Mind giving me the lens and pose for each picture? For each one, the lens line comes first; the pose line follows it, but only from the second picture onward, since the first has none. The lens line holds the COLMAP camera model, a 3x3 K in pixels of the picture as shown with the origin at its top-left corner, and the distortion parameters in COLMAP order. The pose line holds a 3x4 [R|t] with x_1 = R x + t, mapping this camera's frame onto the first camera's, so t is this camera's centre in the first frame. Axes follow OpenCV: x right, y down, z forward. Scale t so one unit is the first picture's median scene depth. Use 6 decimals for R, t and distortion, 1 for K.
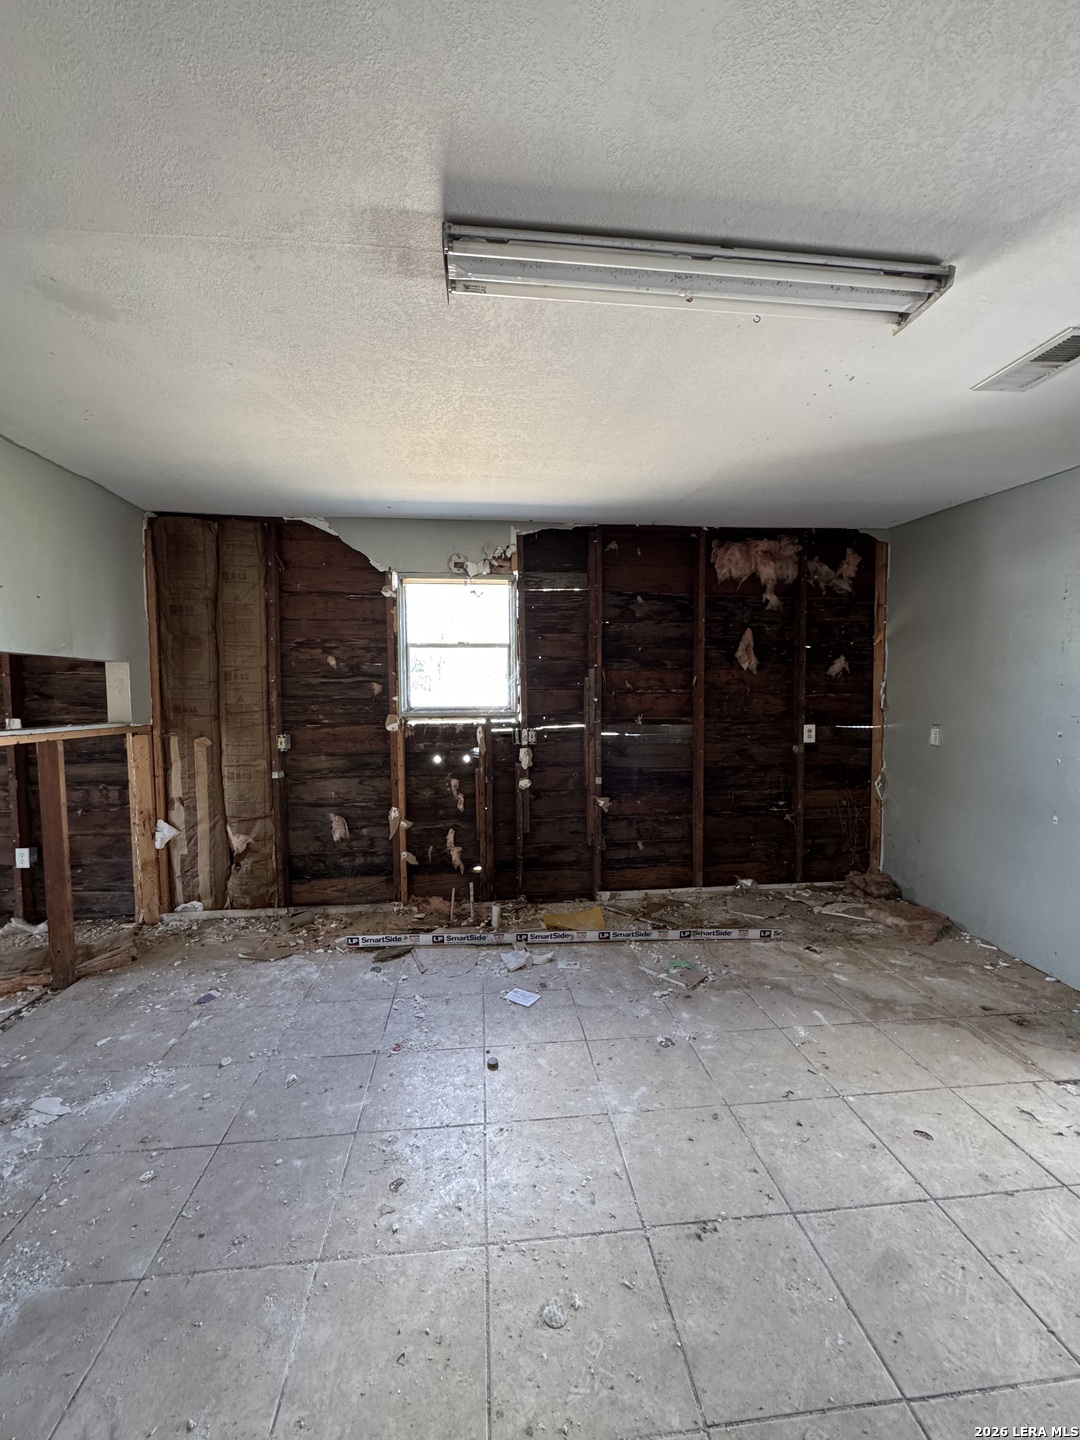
lens RADIAL K [[573.3, 0, 540.0], [0, 573.3, 720.0], [0, 0, 1]] dist [-0.003615, -0.000110]
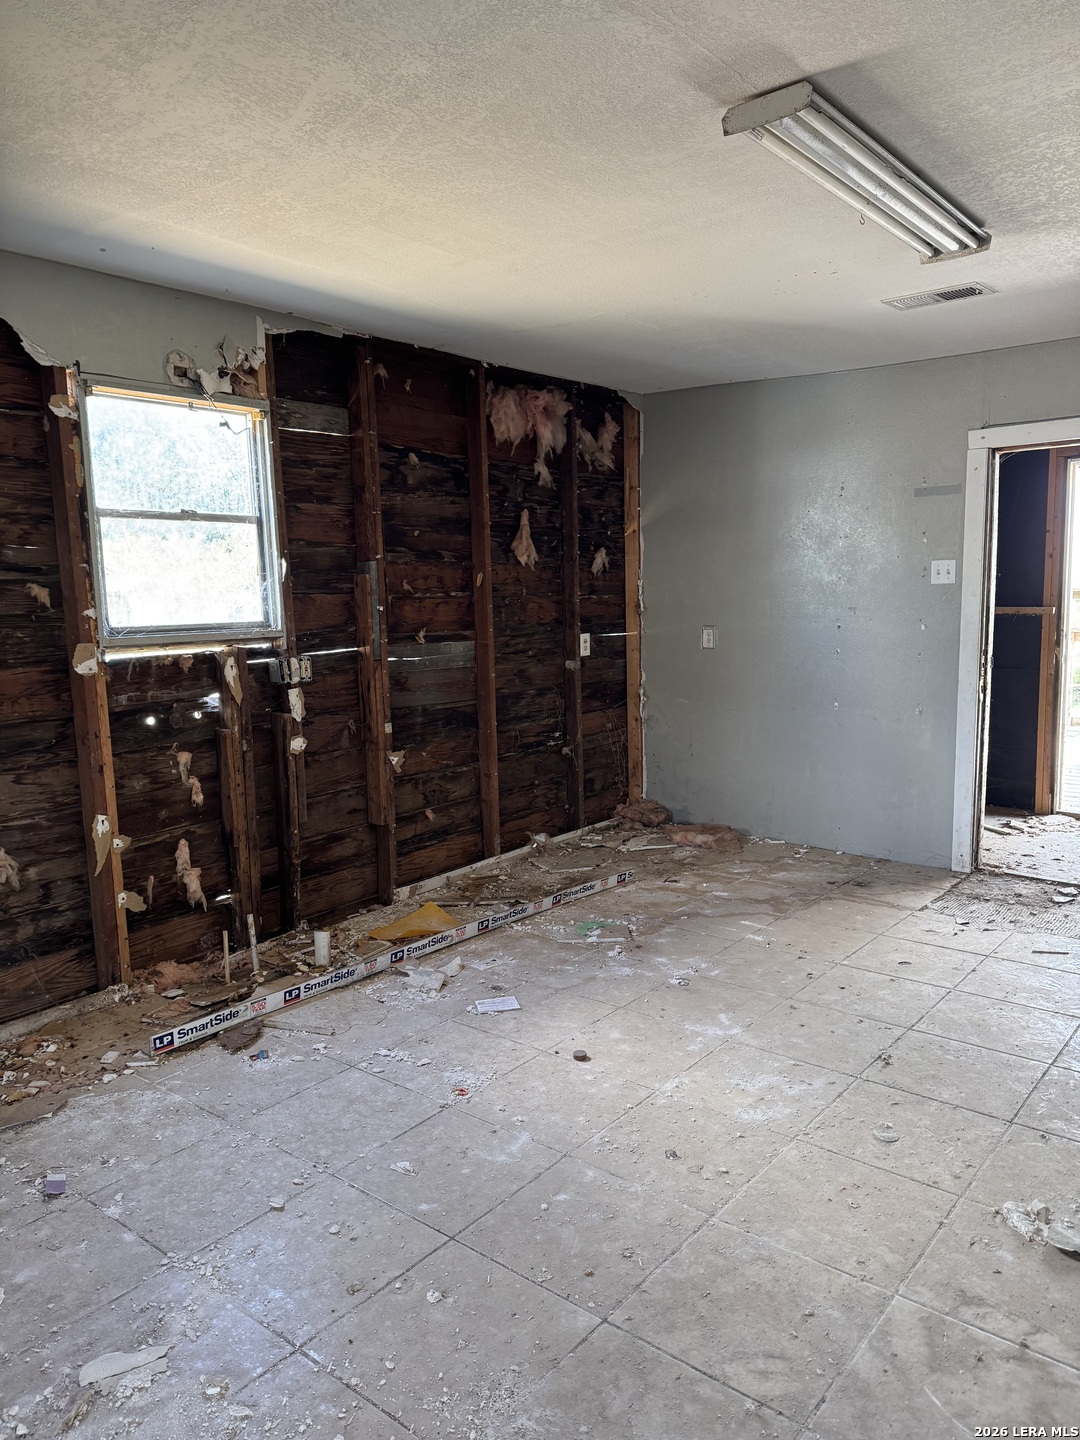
lens RADIAL K [[996.6, 0, 543.6], [0, 996.6, 733.4], [0, 0, 1]] dist [0.165918, -0.294672]
pose [[0.713033, -0.111547, 0.692201, -0.592406], [0.058210, 0.993273, 0.100103, 0.003525], [-0.698710, -0.031084, 0.714729, 0.021125]]
